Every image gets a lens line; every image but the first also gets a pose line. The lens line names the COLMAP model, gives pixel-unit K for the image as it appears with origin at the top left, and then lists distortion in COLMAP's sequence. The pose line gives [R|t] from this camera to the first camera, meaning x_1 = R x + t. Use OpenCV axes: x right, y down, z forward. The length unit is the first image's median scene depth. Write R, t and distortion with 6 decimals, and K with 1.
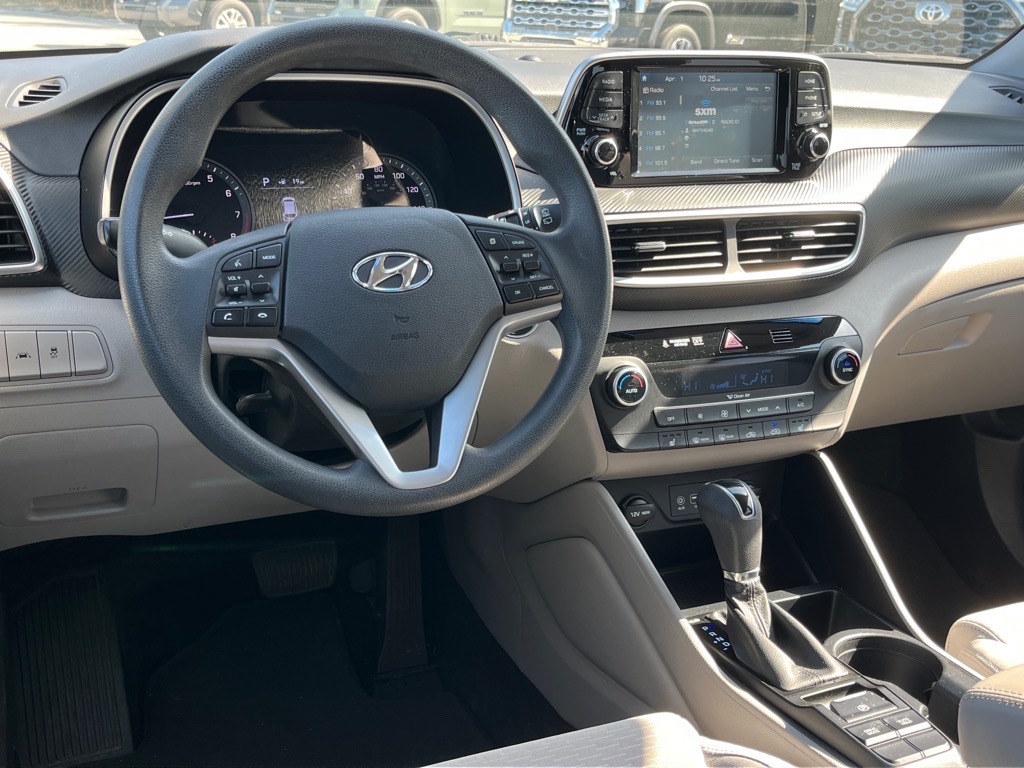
lens RADIAL K [[1131.6, 0, 512.0], [0, 1131.6, 384.0], [0, 0, 1]] dist [0.066907, -0.026013]
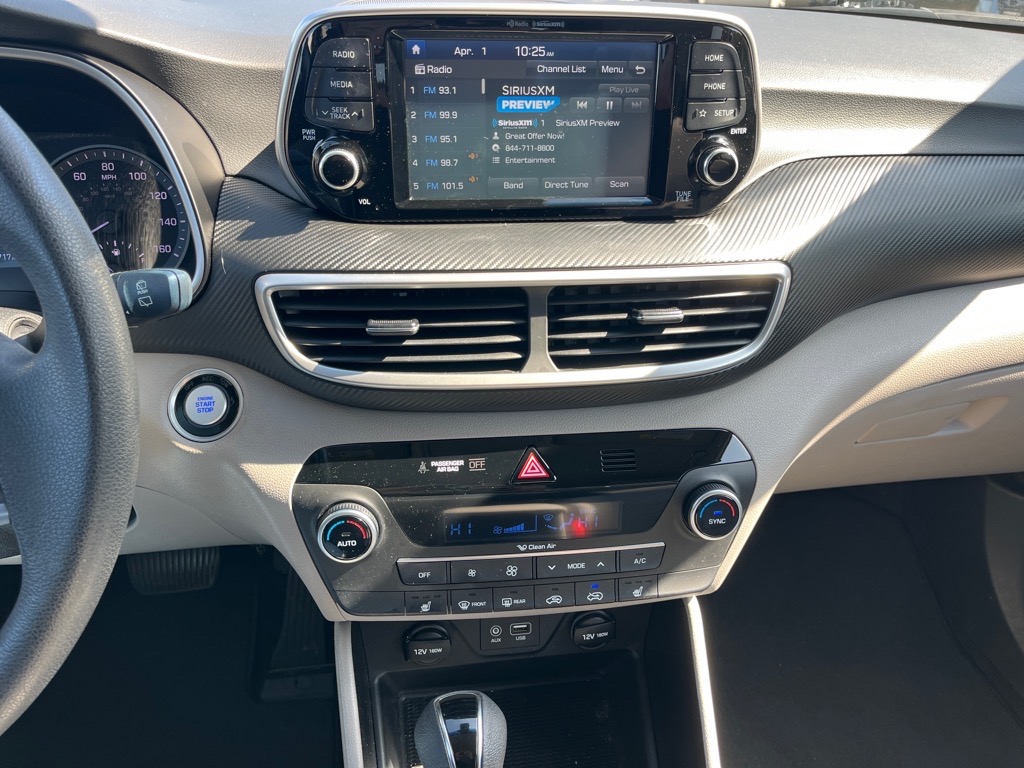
lens RADIAL K [[794.9, 0, 512.0], [0, 794.9, 384.0], [0, 0, 1]] dist [0.026544, -0.000702]
pose [[0.972337, 0.107582, -0.207335, 0.270566], [-0.072046, 0.982474, 0.171913, -0.163568], [0.222196, -0.152219, 0.963046, 0.549192]]
